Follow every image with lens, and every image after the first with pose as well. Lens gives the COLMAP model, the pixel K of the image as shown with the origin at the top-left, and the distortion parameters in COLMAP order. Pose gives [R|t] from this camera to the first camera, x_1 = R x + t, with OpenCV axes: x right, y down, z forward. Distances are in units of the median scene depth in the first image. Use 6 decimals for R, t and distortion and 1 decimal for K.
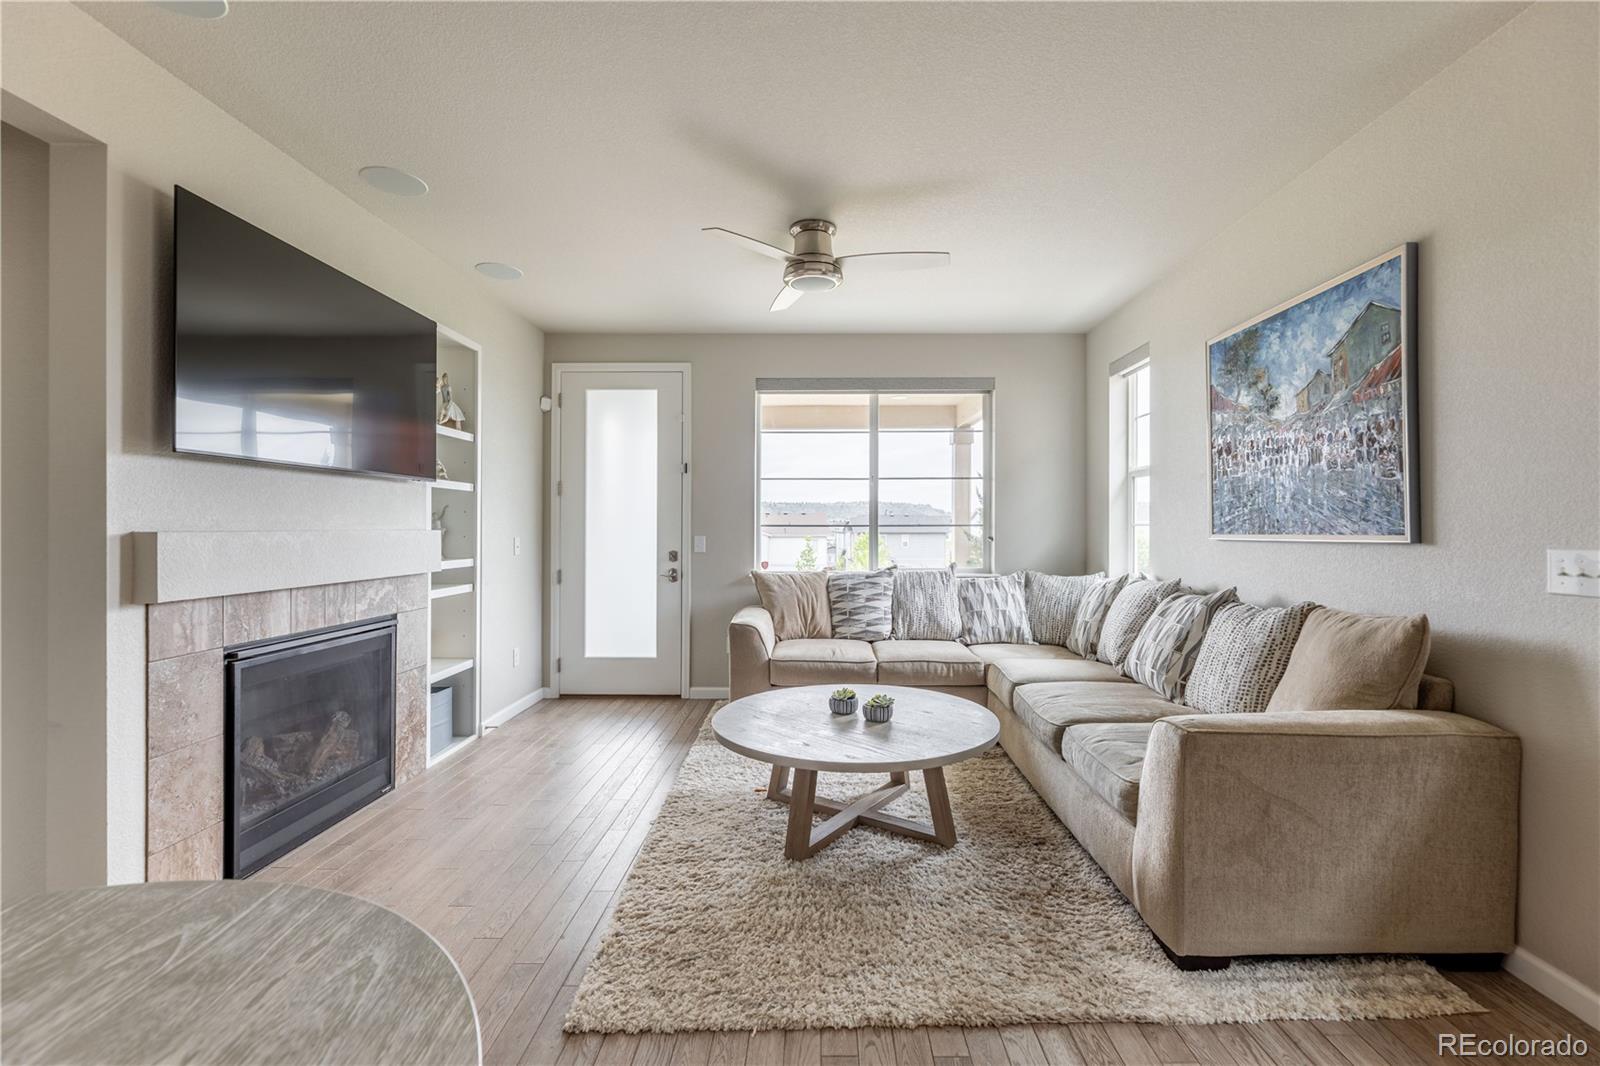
lens RADIAL K [[689.2, 0, 810.0], [0, 689.2, 528.4], [0, 0, 1]] dist [0.003557, -0.000267]
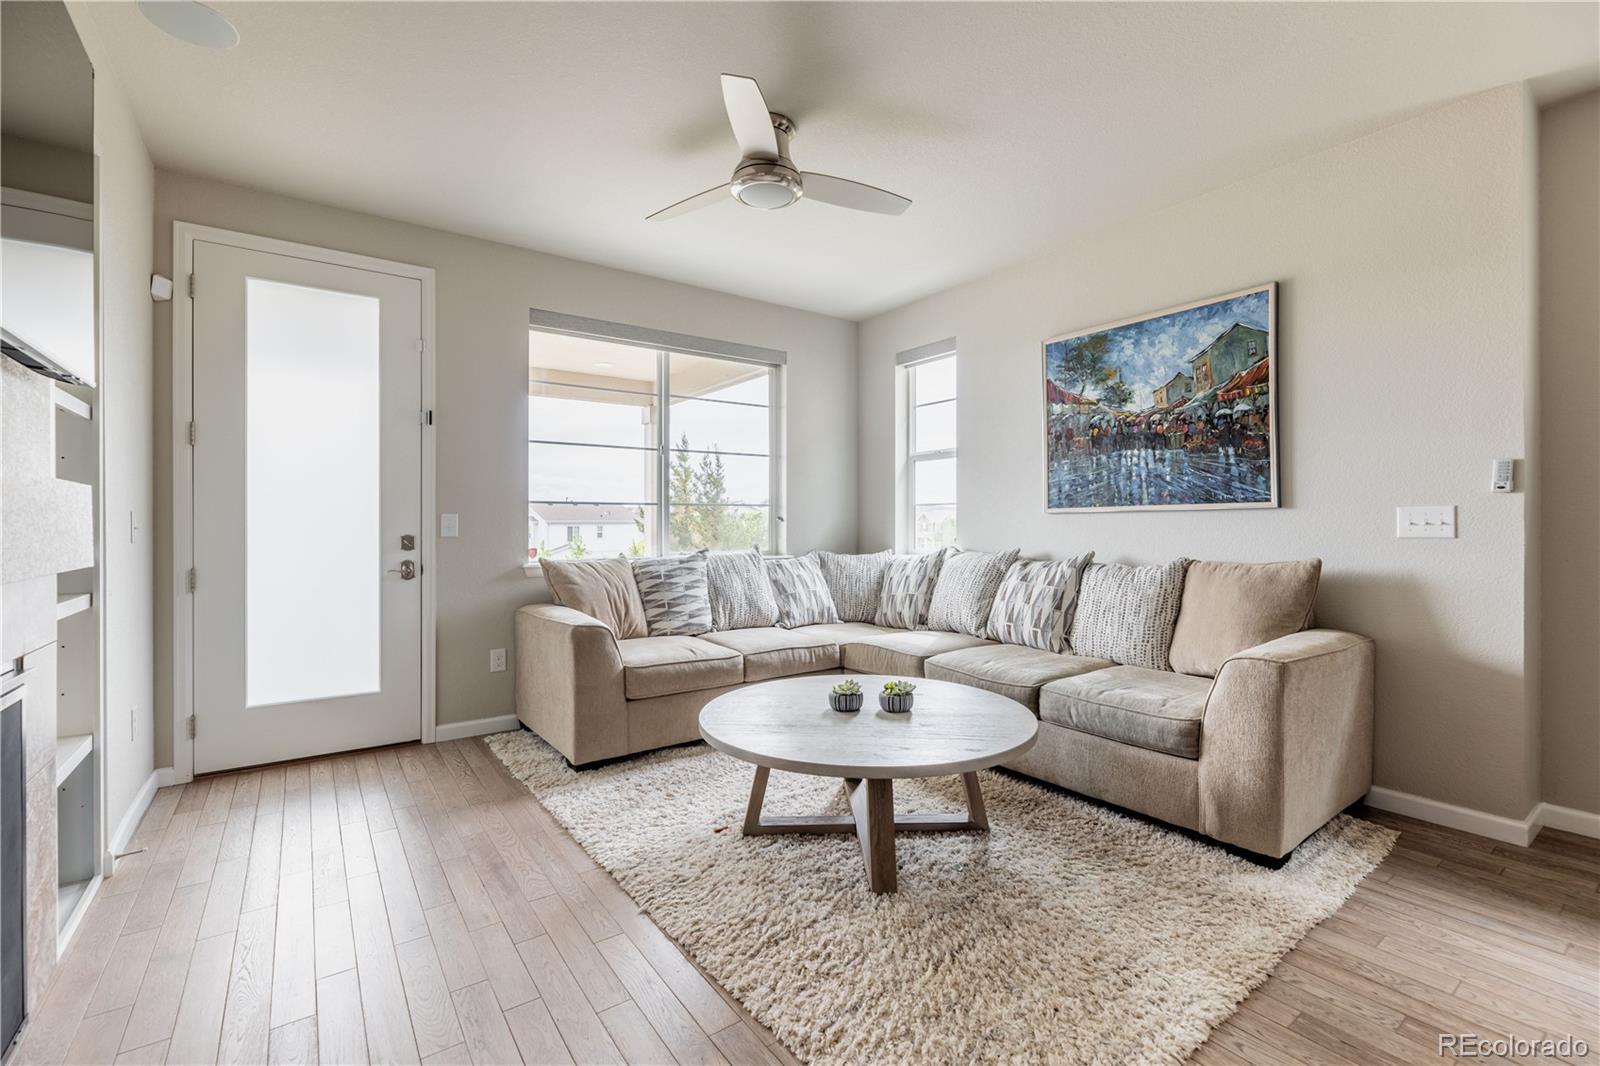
lens RADIAL K [[695.0, 0, 795.9], [0, 695.0, 531.6], [0, 0, 1]] dist [-0.000359, 0.000877]
pose [[0.809577, -0.007898, 0.586960, -0.446368], [0.002264, 0.999944, 0.010333, 0.034209], [-0.587009, -0.007037, 0.809550, 0.305241]]
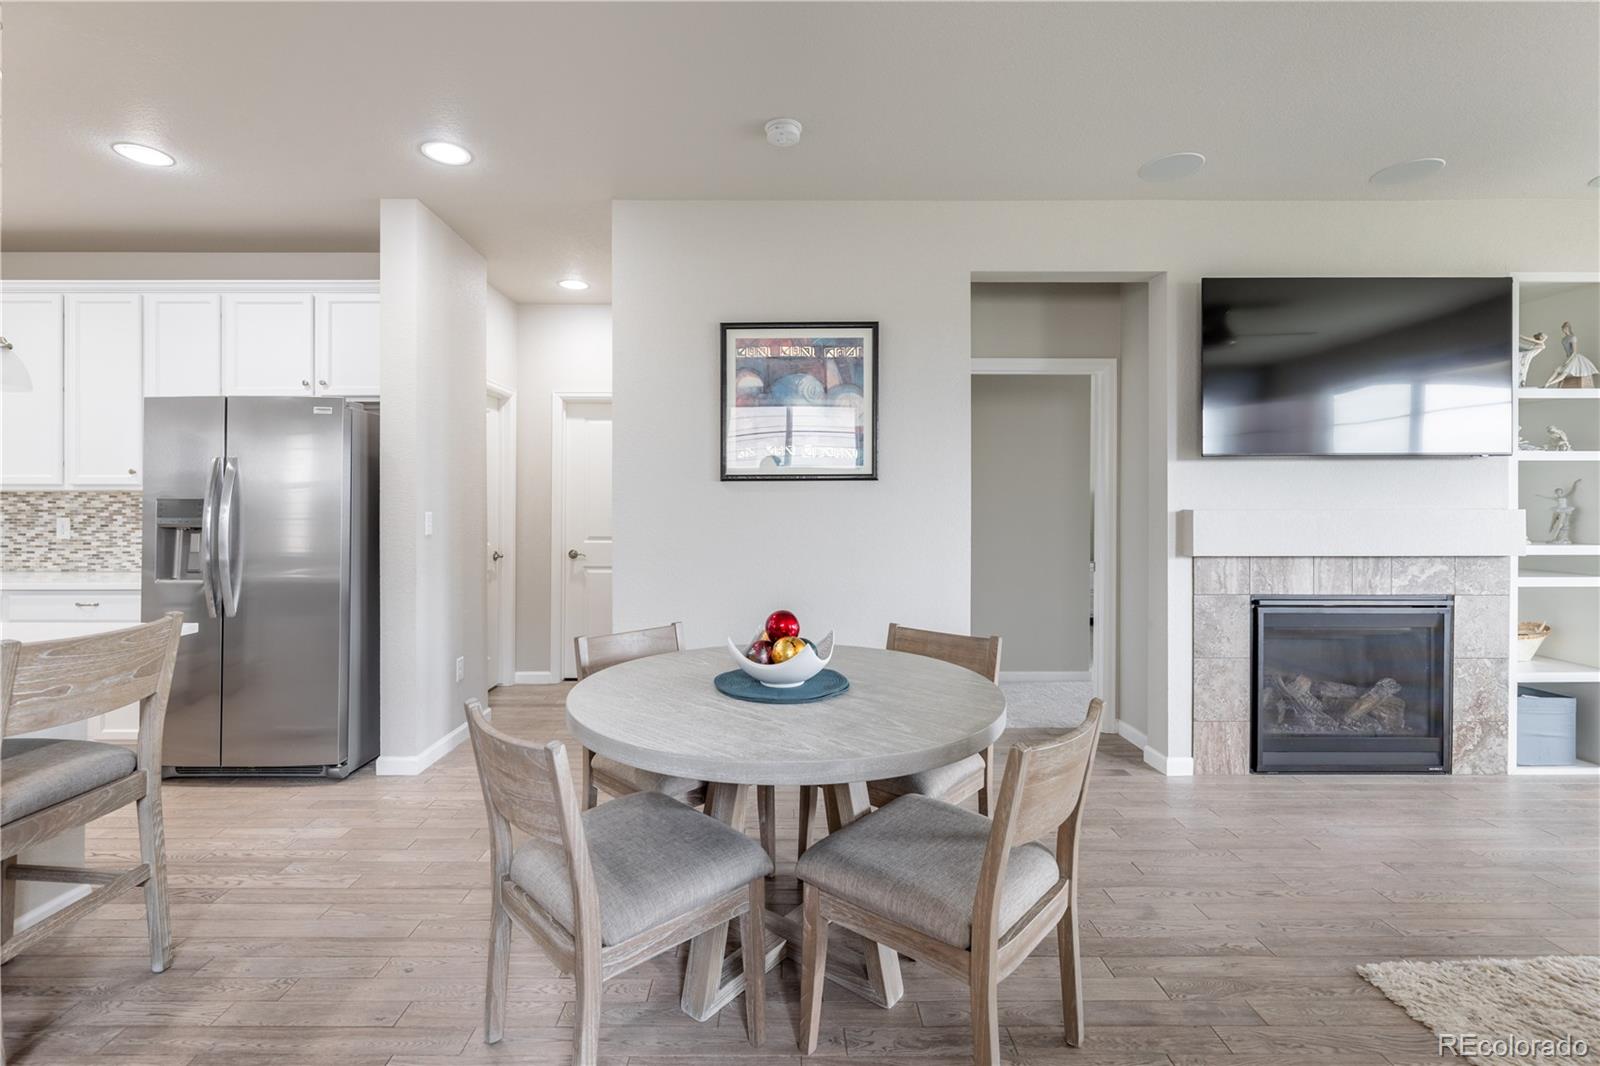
lens RADIAL K [[707.5, 0, 790.4], [0, 707.5, 511.5], [0, 0, 1]] dist [-0.001349, -0.000384]
pose [[0.012827, -0.001177, -0.999917, 0.376129], [0.000298, 0.999999, -0.001173, 0.006669], [0.999918, -0.000283, 0.012827, 0.053596]]
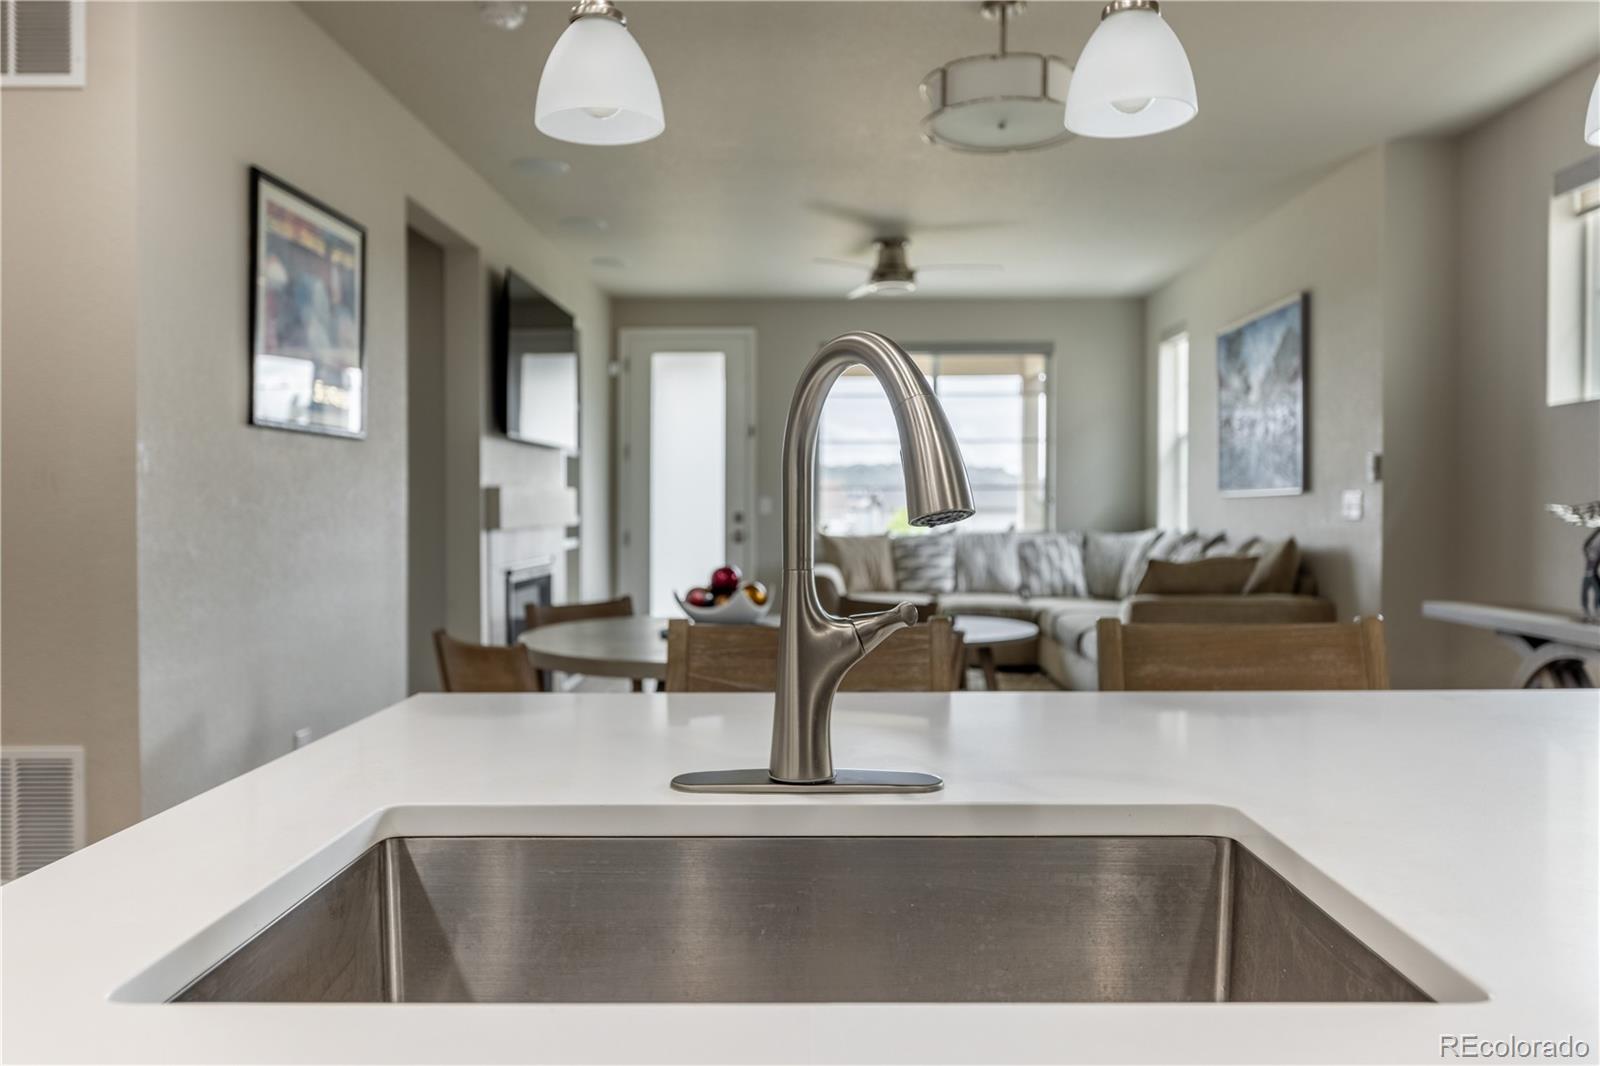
lens RADIAL K [[1101.2, 0, 802.2], [0, 1101.2, 528.2], [0, 0, 1]] dist [0.008937, 0.000078]
pose [[0.999934, -0.001509, -0.011405, -0.130056], [0.001760, 0.999756, 0.022038, 0.030026], [0.011369, -0.022057, 0.999692, -0.958813]]
